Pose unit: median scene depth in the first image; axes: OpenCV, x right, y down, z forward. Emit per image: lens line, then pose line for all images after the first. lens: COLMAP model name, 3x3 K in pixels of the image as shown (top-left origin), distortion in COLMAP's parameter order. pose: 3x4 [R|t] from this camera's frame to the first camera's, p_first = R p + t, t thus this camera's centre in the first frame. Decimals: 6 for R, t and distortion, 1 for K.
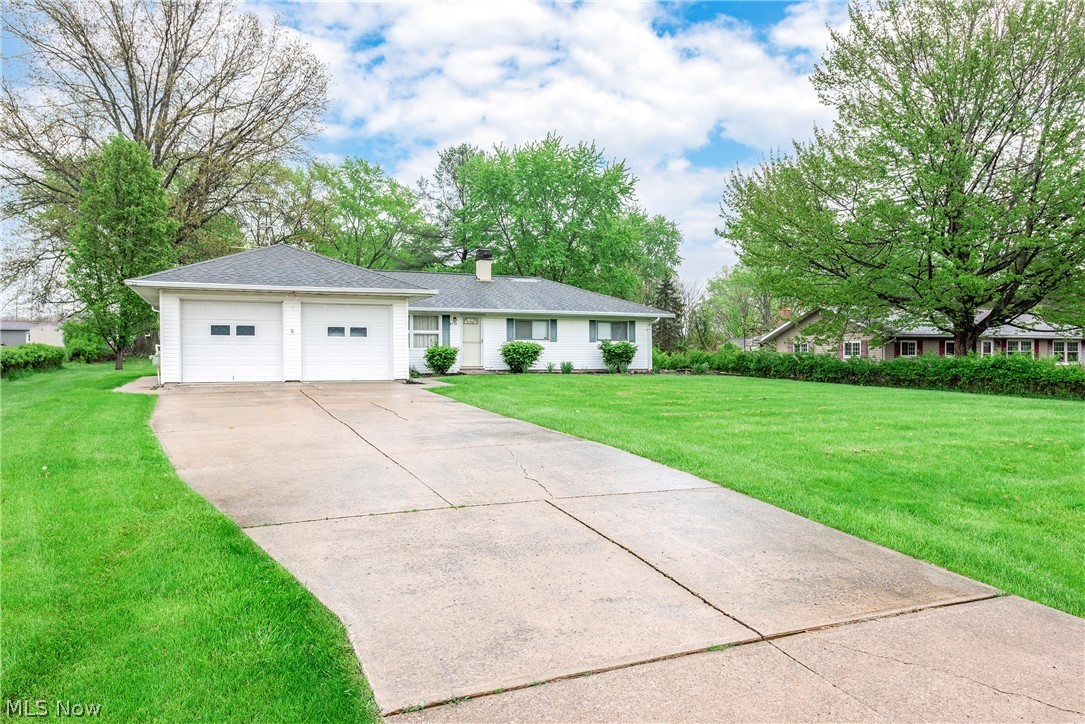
lens RADIAL K [[759.1, 0, 540.7], [0, 759.1, 356.0], [0, 0, 1]] dist [0.000125, 0.002589]
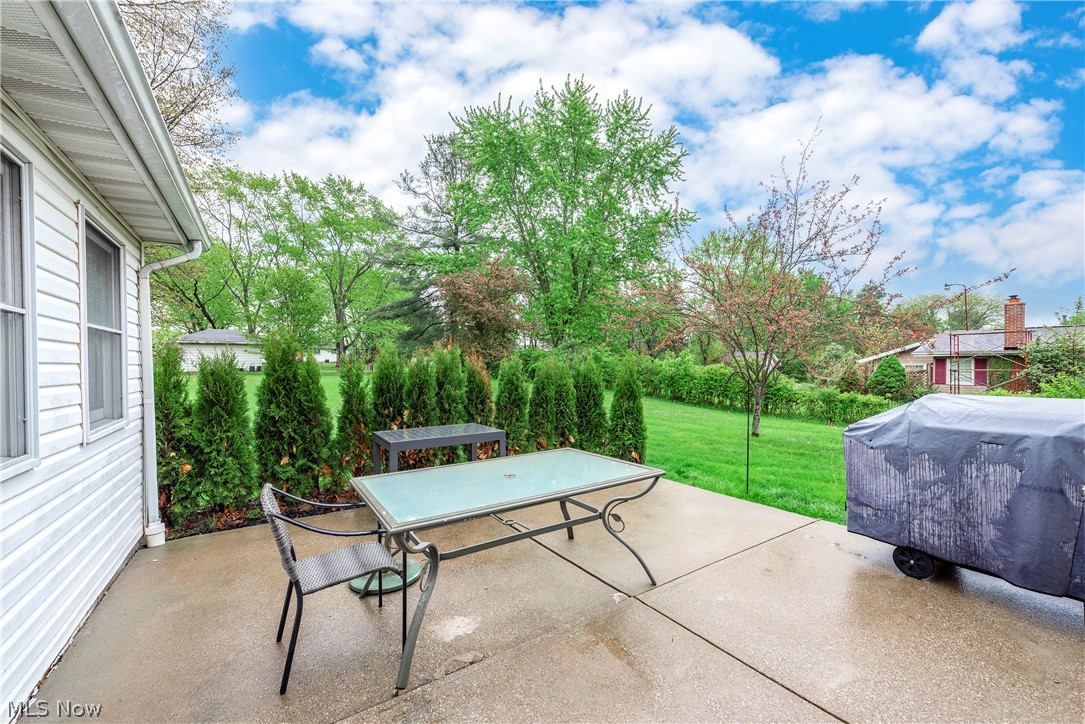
lens RADIAL K [[434.4, 0, 547.5], [0, 434.4, 365.9], [0, 0, 1]] dist [-0.002787, -0.000899]
pose [[0.987867, -0.002668, 0.155281, -0.214168], [0.001930, 0.999986, 0.004901, -0.032561], [-0.155292, -0.004542, 0.987858, 1.407189]]
